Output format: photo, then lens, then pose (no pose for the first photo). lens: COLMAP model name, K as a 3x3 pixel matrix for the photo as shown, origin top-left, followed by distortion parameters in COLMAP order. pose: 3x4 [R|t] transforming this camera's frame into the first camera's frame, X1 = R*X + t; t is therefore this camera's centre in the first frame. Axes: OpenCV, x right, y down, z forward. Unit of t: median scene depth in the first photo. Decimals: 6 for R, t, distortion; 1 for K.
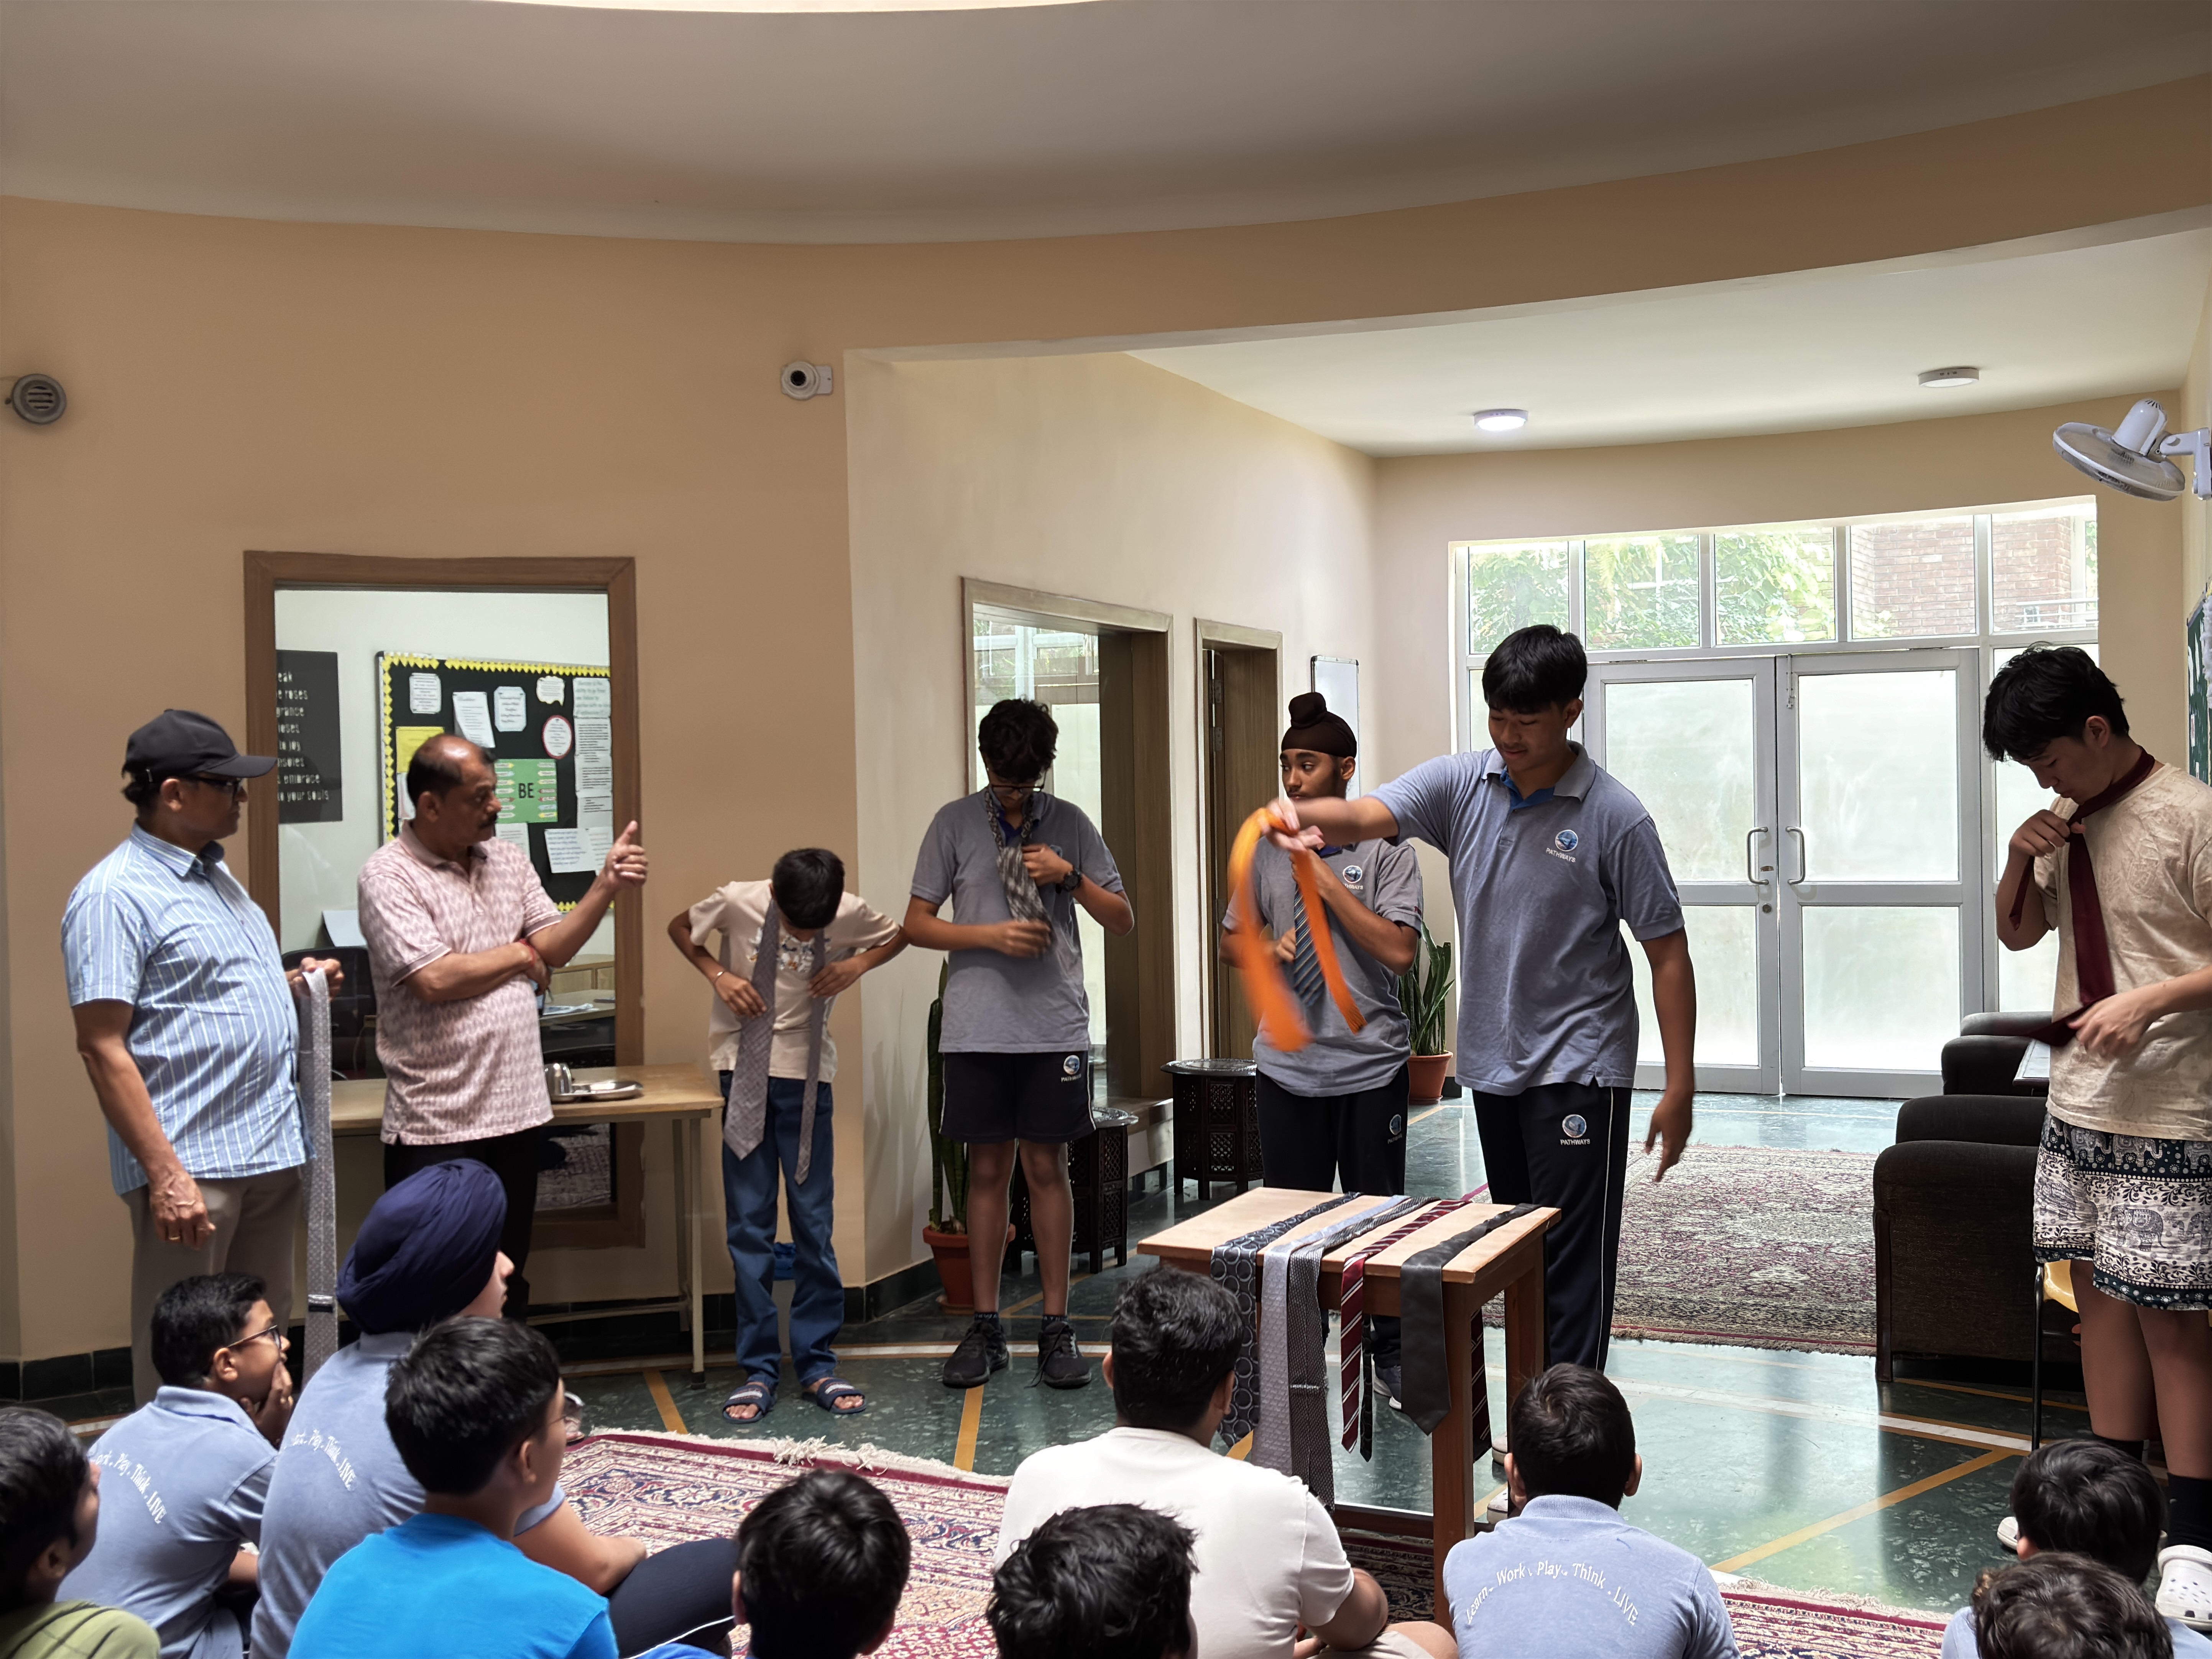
lens RADIAL K [[2384.1, 0, 1102.9], [0, 2384.1, 820.0], [0, 0, 1]] dist [0.090853, 0.000000]
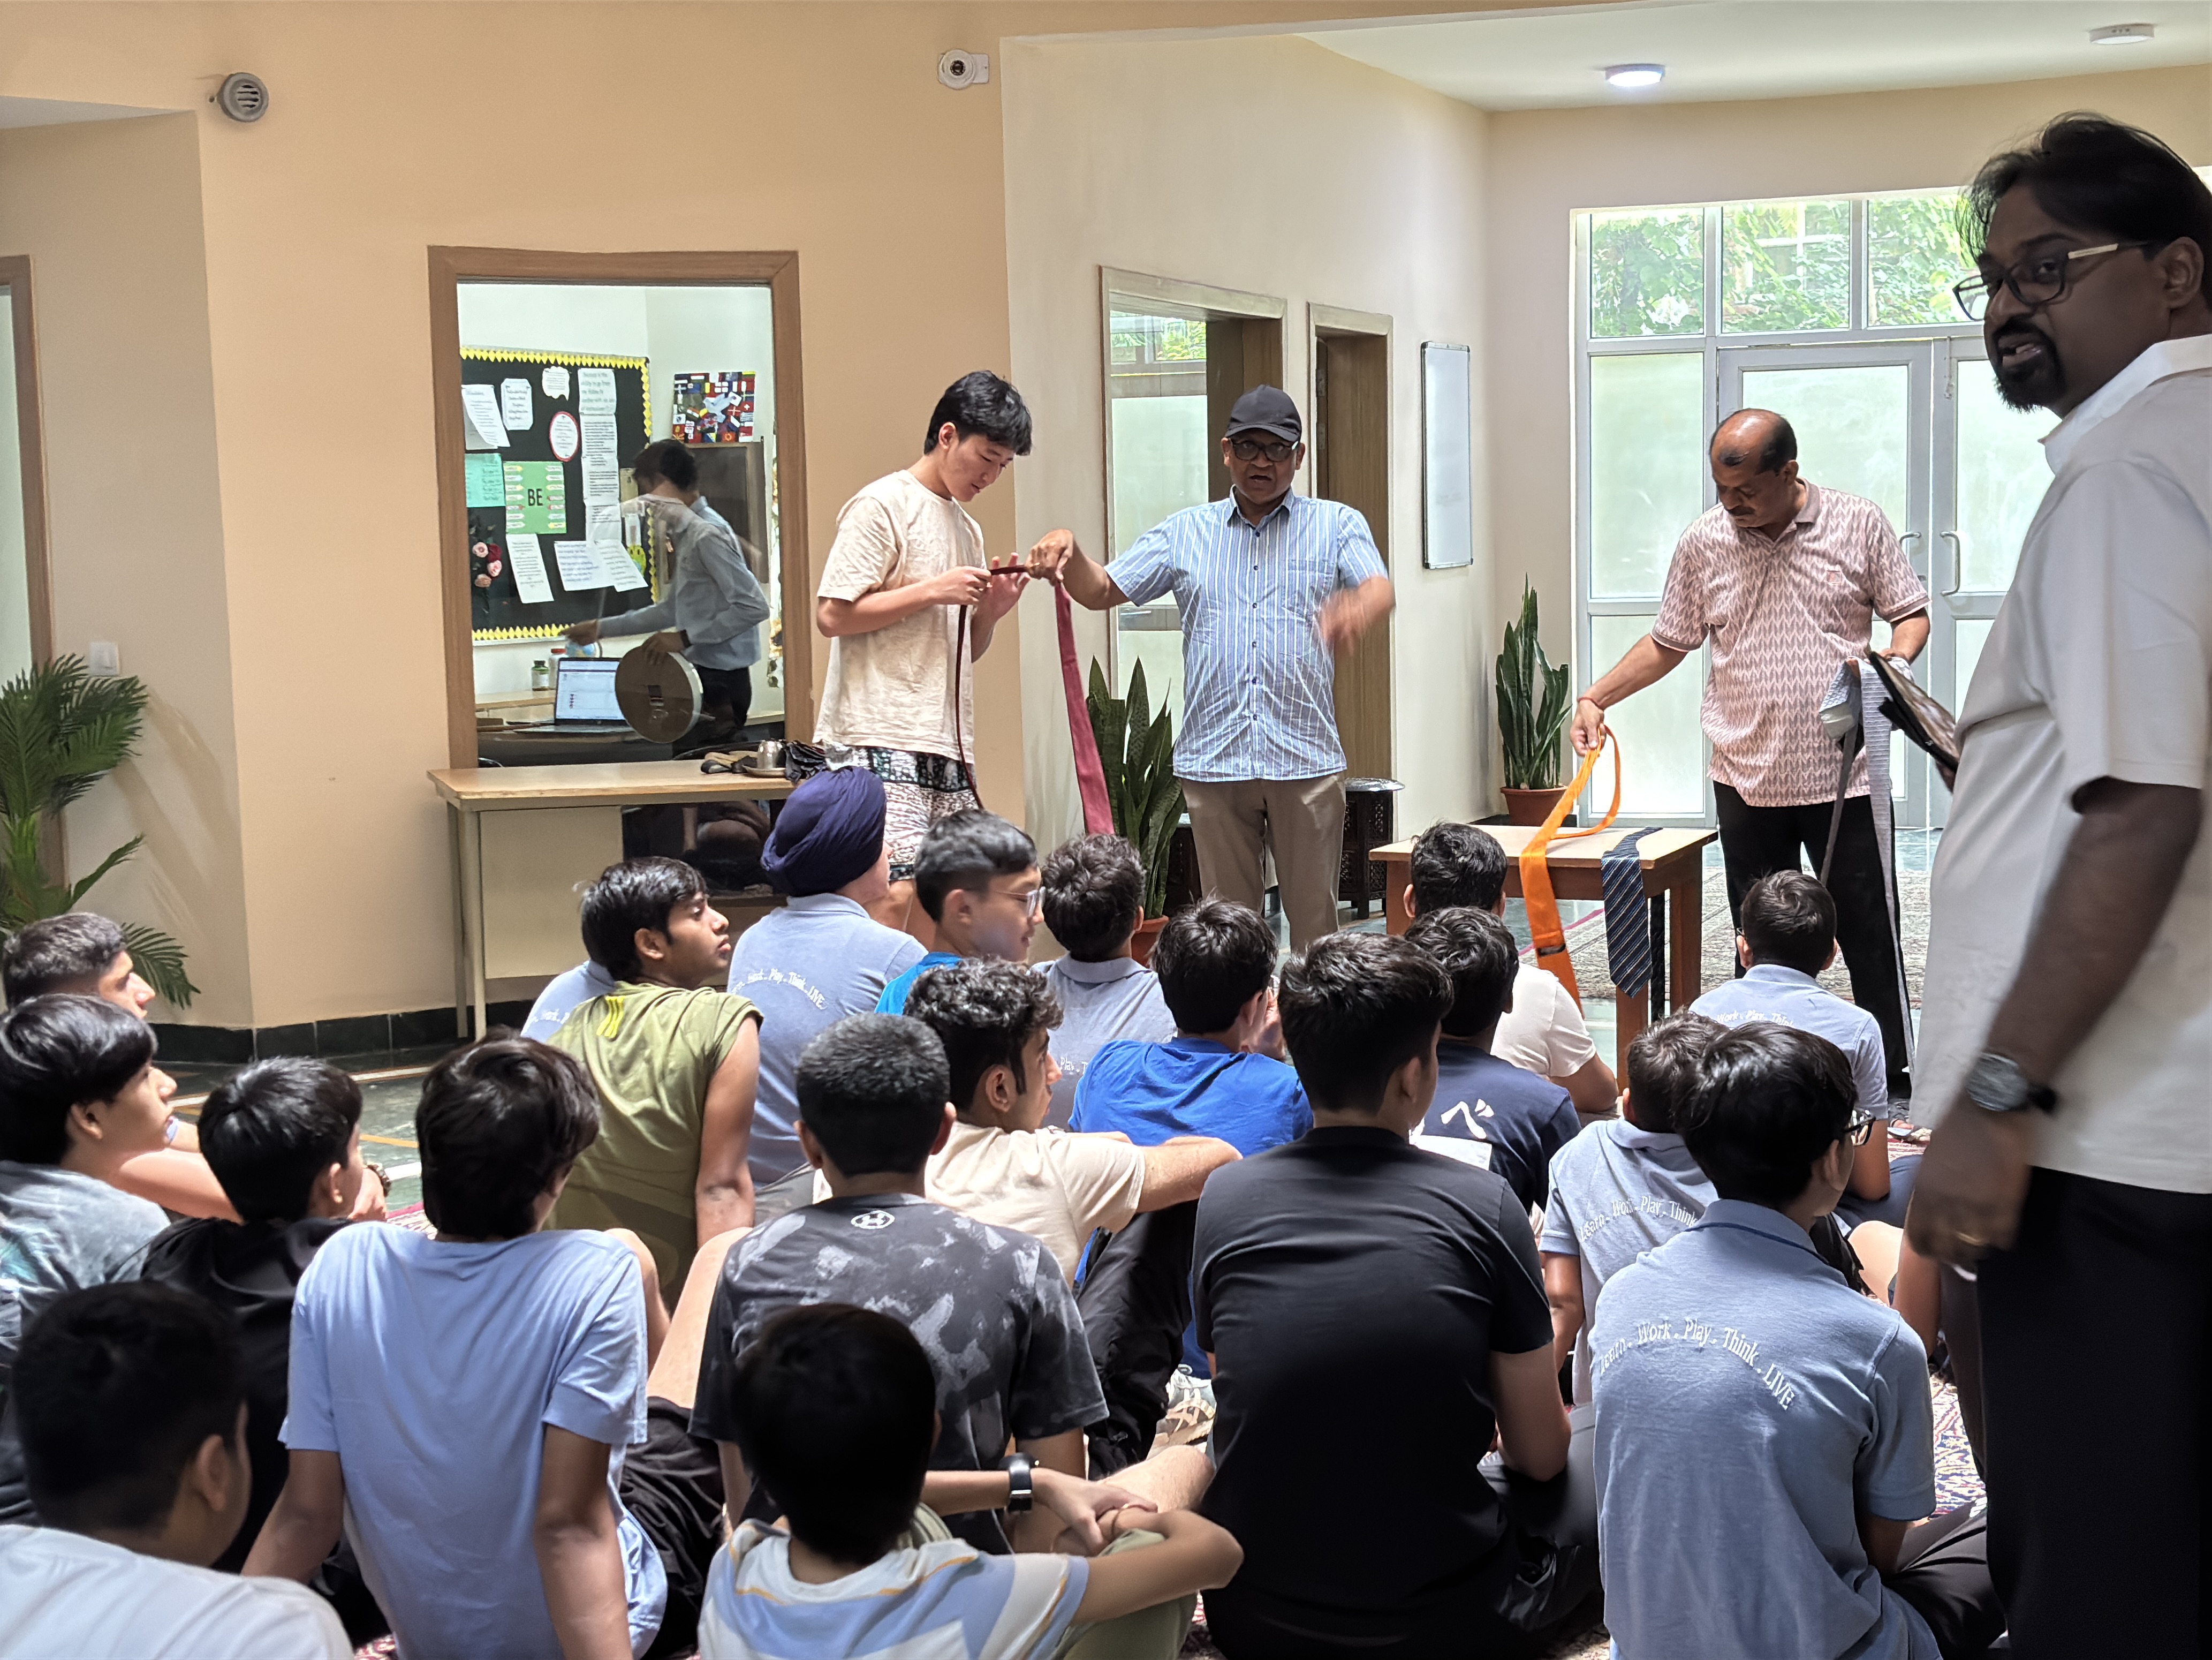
lens RADIAL K [[3365.8, 0, 1128.2], [0, 3365.8, 874.1], [0, 0, 1]] dist [0.116690, 0.000000]
pose [[0.999333, -0.008180, 0.035601, -0.065768], [0.004883, 0.995770, 0.091748, 0.012684], [-0.036201, -0.091512, 0.995146, -0.264750]]
